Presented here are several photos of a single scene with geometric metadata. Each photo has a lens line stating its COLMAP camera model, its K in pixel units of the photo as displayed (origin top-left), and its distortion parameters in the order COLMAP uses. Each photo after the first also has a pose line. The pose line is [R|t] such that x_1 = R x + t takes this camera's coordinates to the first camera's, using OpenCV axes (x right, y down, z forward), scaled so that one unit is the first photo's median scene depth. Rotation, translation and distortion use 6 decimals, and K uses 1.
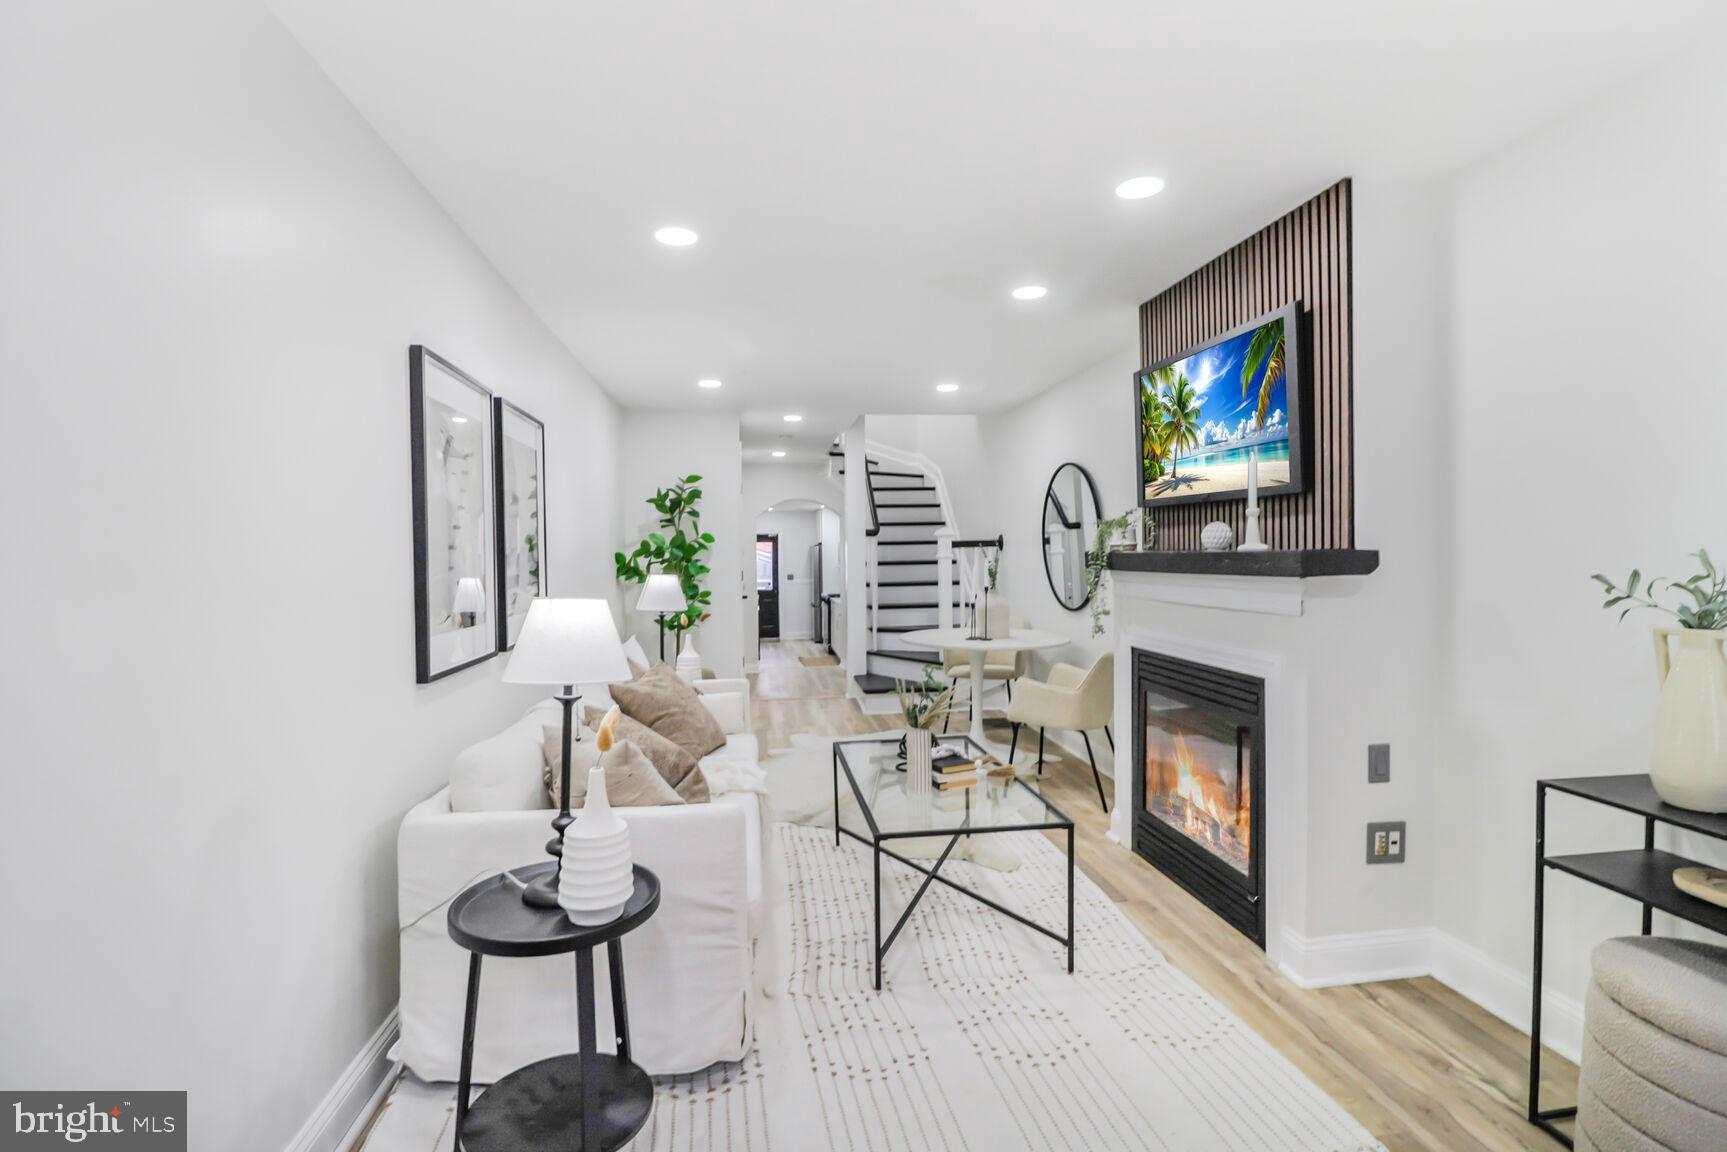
lens RADIAL K [[847.1, 0, 863.5], [0, 847.1, 576.0], [0, 0, 1]] dist [-0.000164, -0.000058]
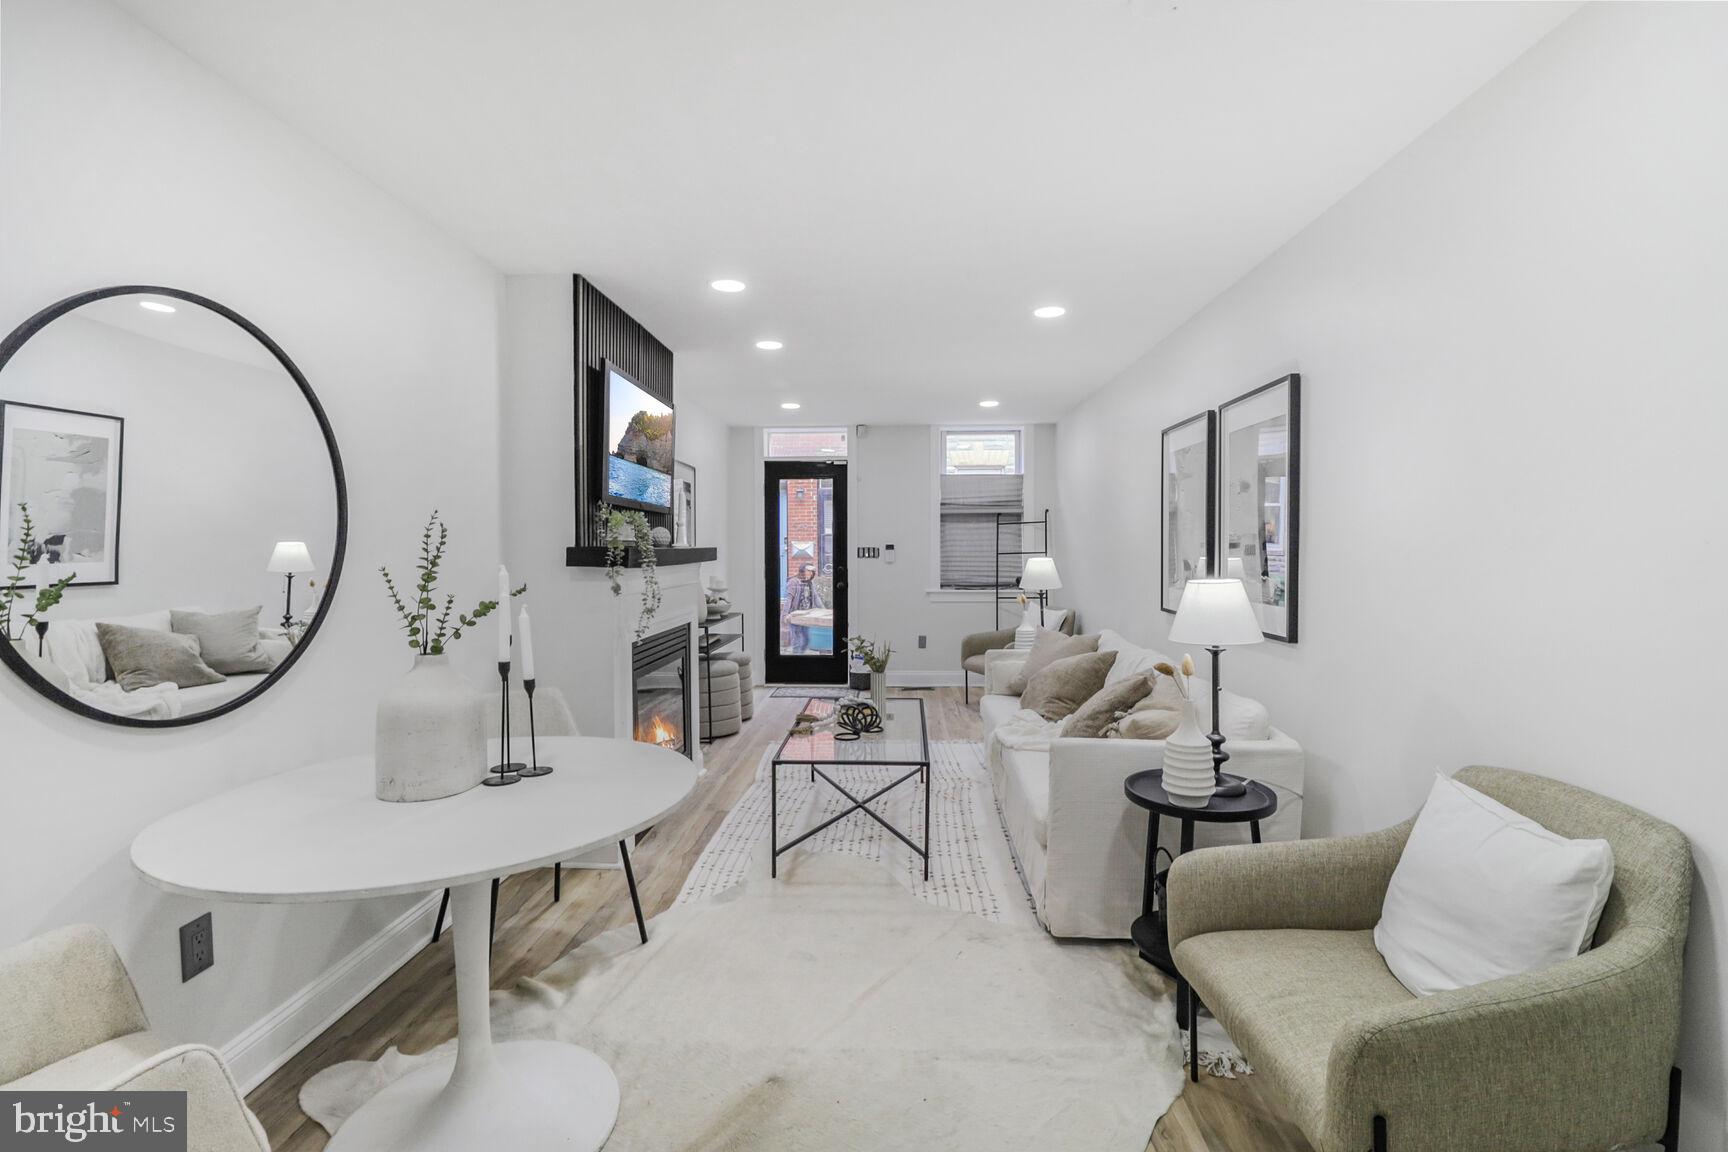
lens RADIAL K [[866.0, 0, 864.0], [0, 866.0, 576.0], [0, 0, 1]] dist [-0.024446, -0.000279]
pose [[-0.984737, 0.013020, 0.173563, -0.082004], [0.022227, 0.998440, 0.051212, -0.025520], [-0.172626, 0.054288, -0.983490, 1.223179]]
